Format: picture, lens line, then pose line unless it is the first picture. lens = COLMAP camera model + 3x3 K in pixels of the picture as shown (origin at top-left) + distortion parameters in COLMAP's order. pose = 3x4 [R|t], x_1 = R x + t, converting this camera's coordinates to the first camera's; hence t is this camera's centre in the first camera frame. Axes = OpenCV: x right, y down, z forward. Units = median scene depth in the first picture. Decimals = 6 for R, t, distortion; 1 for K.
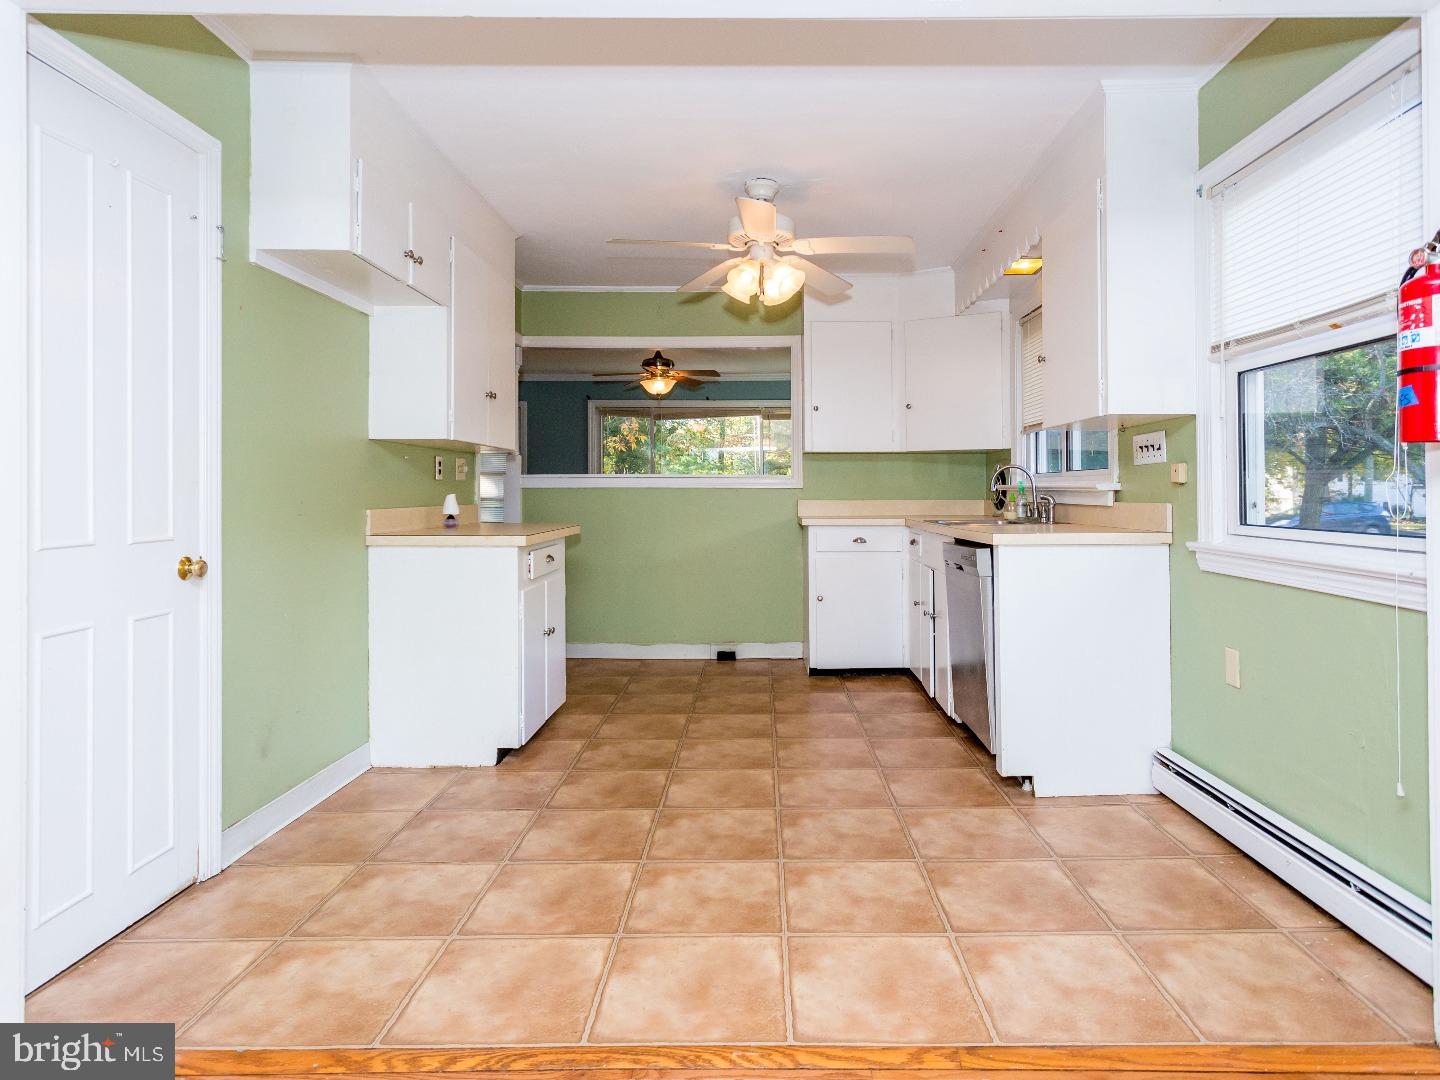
lens RADIAL K [[822.1, 0, 779.7], [0, 822.1, 490.2], [0, 0, 1]] dist [0.004673, 0.001366]
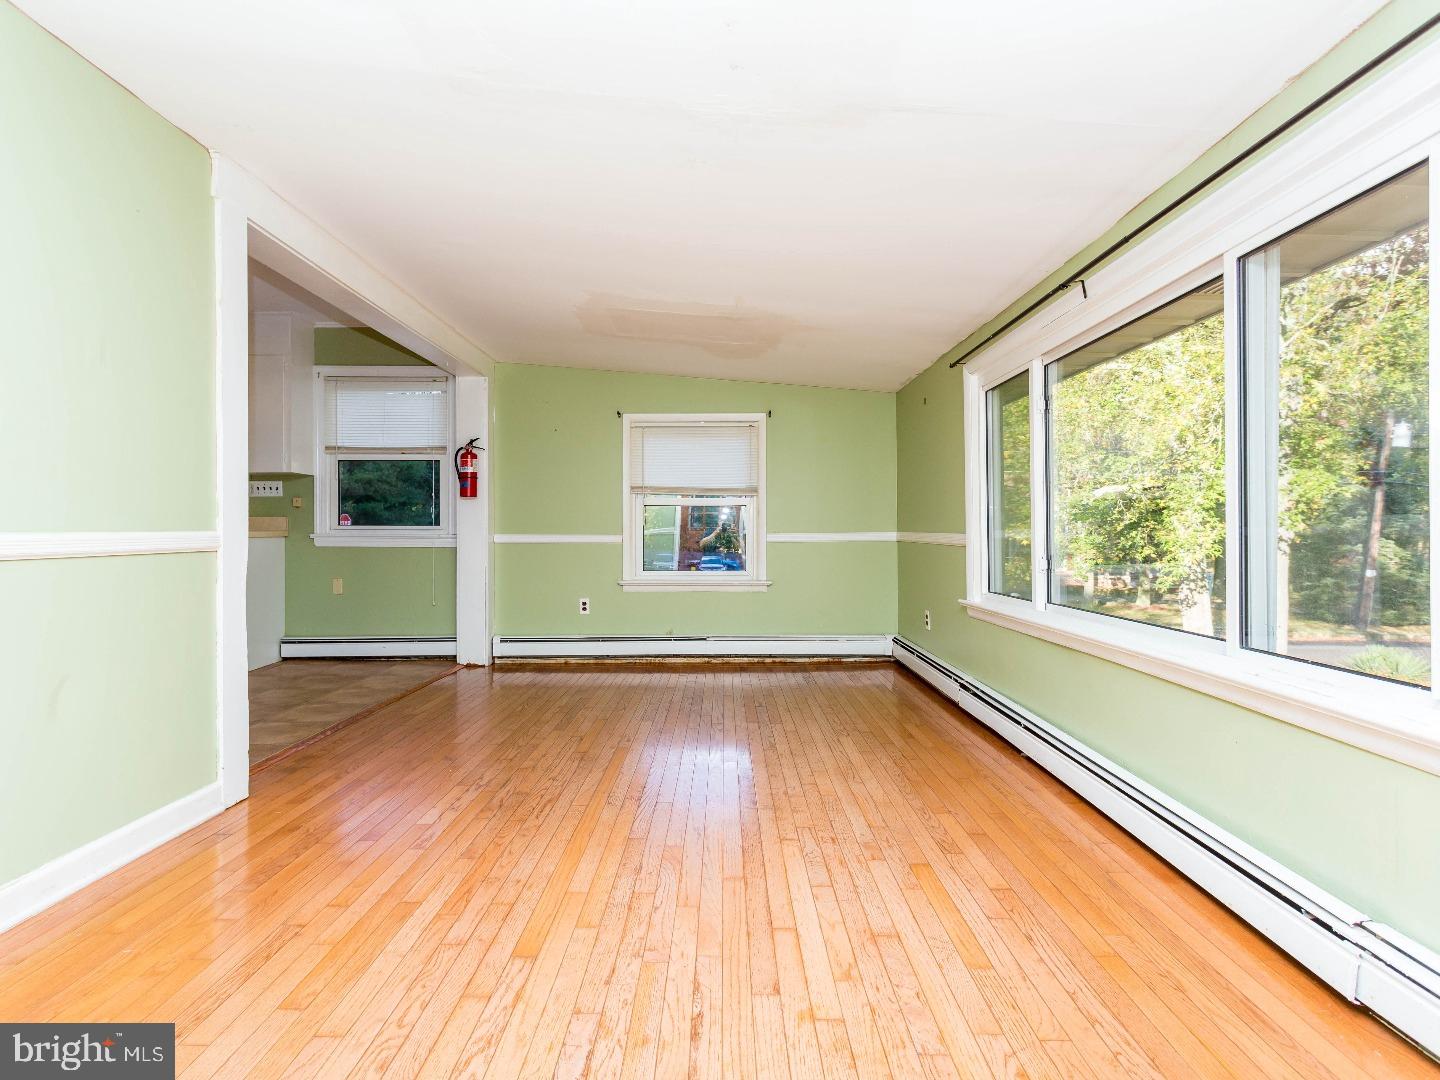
lens RADIAL K [[769.7, 0, 720.0], [0, 769.7, 540.0], [0, 0, 1]] dist [-0.018210, -0.000353]
pose [[0.019825, -0.008360, 0.999769, -1.322633], [-0.003809, 0.999957, 0.008438, 0.050265], [-0.999796, -0.003975, 0.019792, -0.105524]]
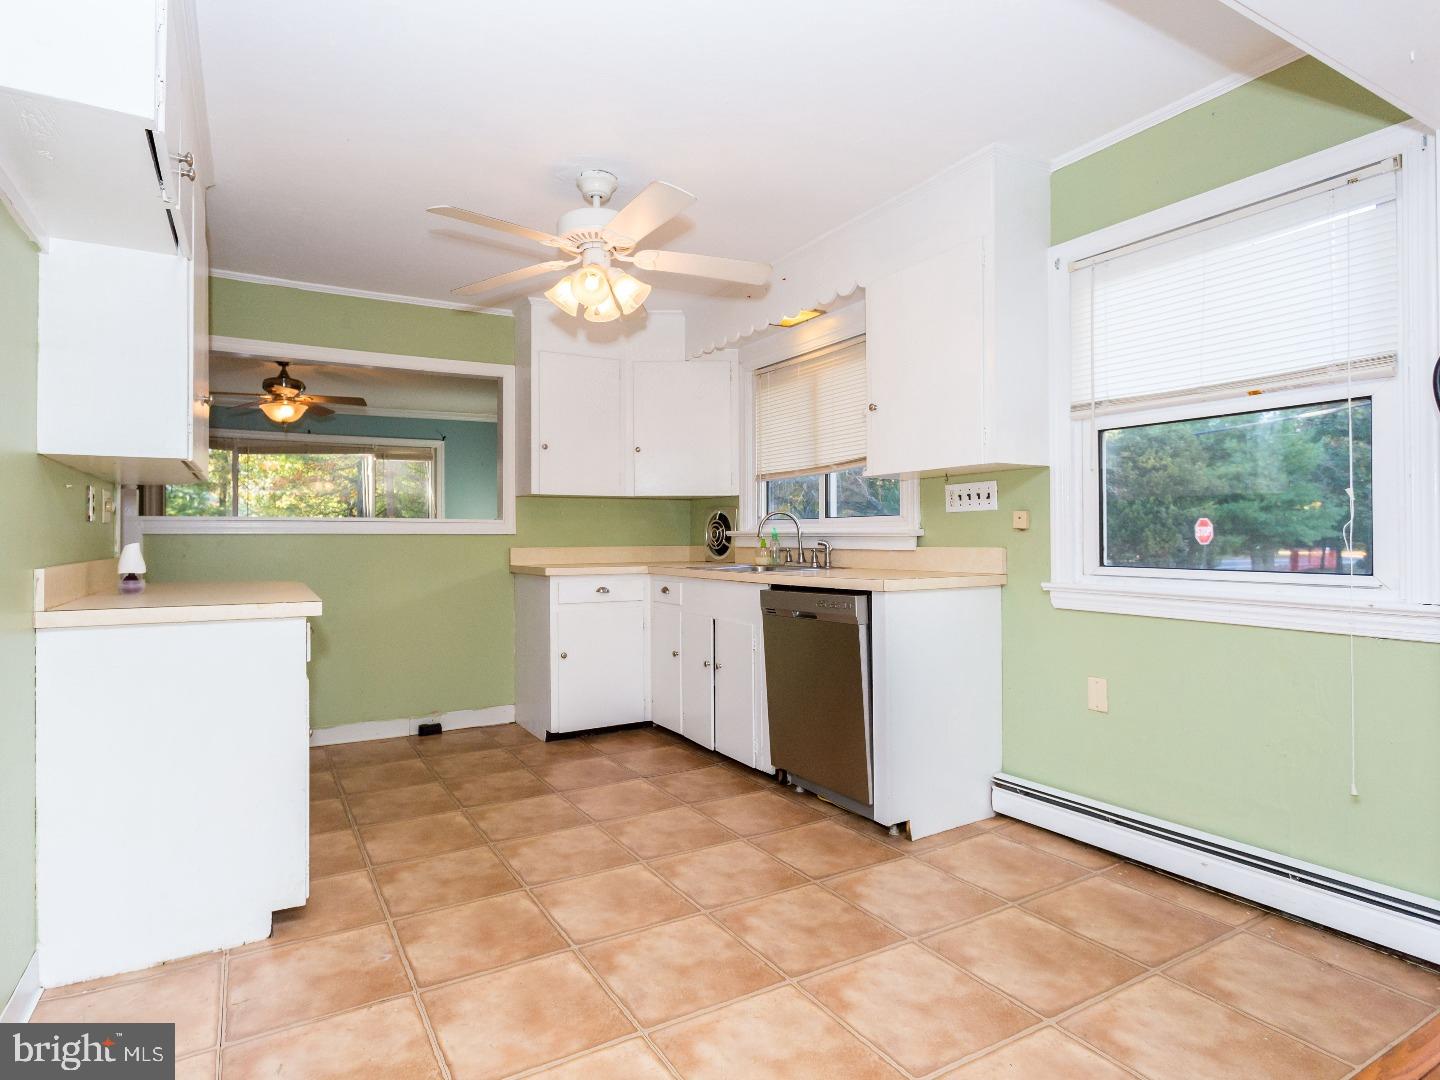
lens RADIAL K [[770.6, 0, 676.9], [0, 770.6, 532.8], [0, 0, 1]] dist [0.001468, 0.000434]
pose [[0.883968, -0.000019, 0.467548, -0.363151], [0.002327, 0.999988, -0.004360, -0.000009], [-0.467542, 0.004942, 0.883957, 0.283115]]
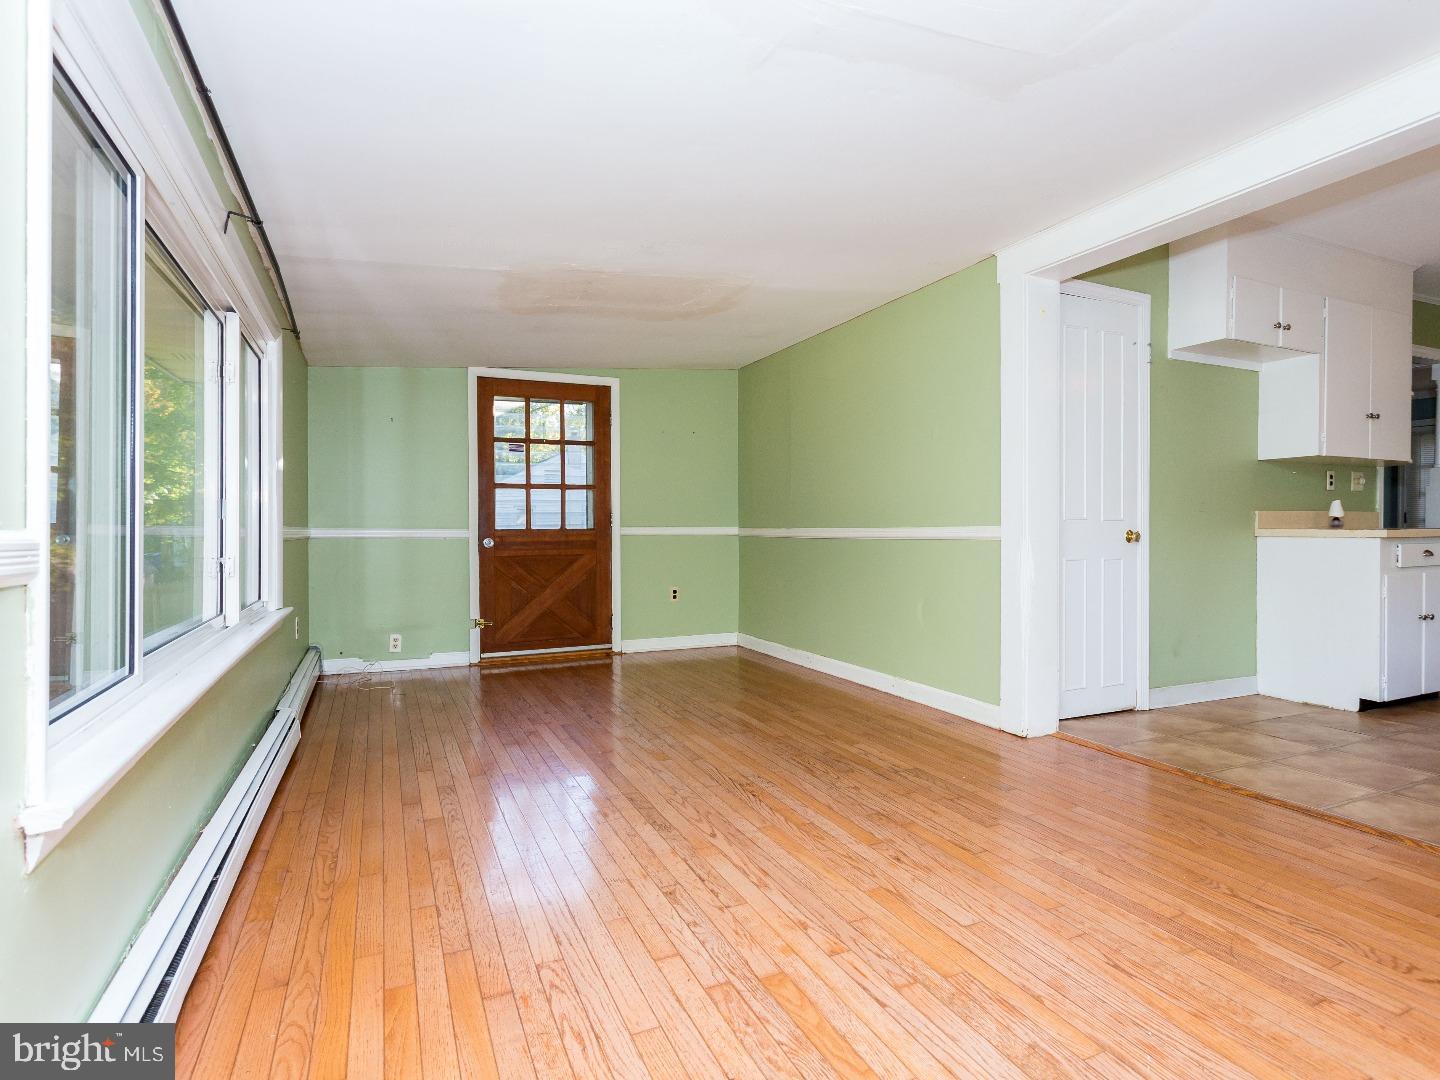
lens RADIAL K [[769.7, 0, 720.0], [0, 769.7, 540.0], [0, 0, 1]] dist [-0.018210, -0.000353]
pose [[0.382953, 0.011023, -0.923702, 0.368361], [0.003298, 0.999906, 0.013300, 0.056219], [0.923762, -0.008140, 0.382881, -0.361053]]
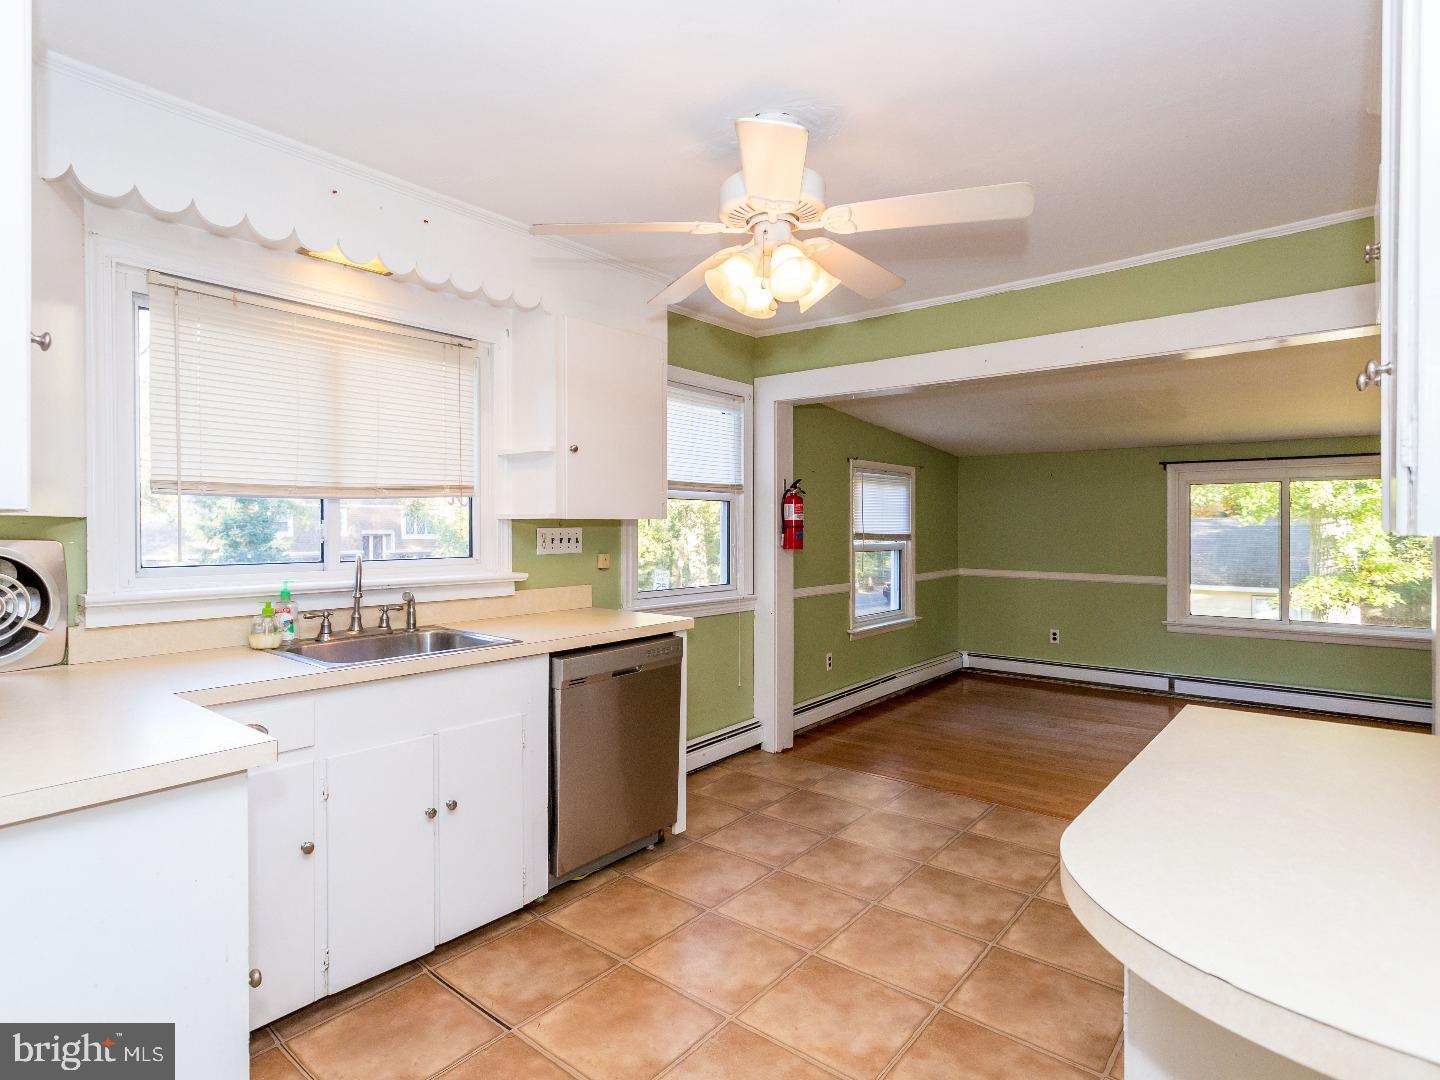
lens RADIAL K [[754.2, 0, 698.2], [0, 754.2, 536.0], [0, 0, 1]] dist [0.001589, 0.000479]
pose [[-0.745764, -0.005034, 0.666191, -0.416373], [-0.001165, 0.999980, 0.006253, -0.064377], [-0.666209, 0.003887, -0.745755, 1.673739]]
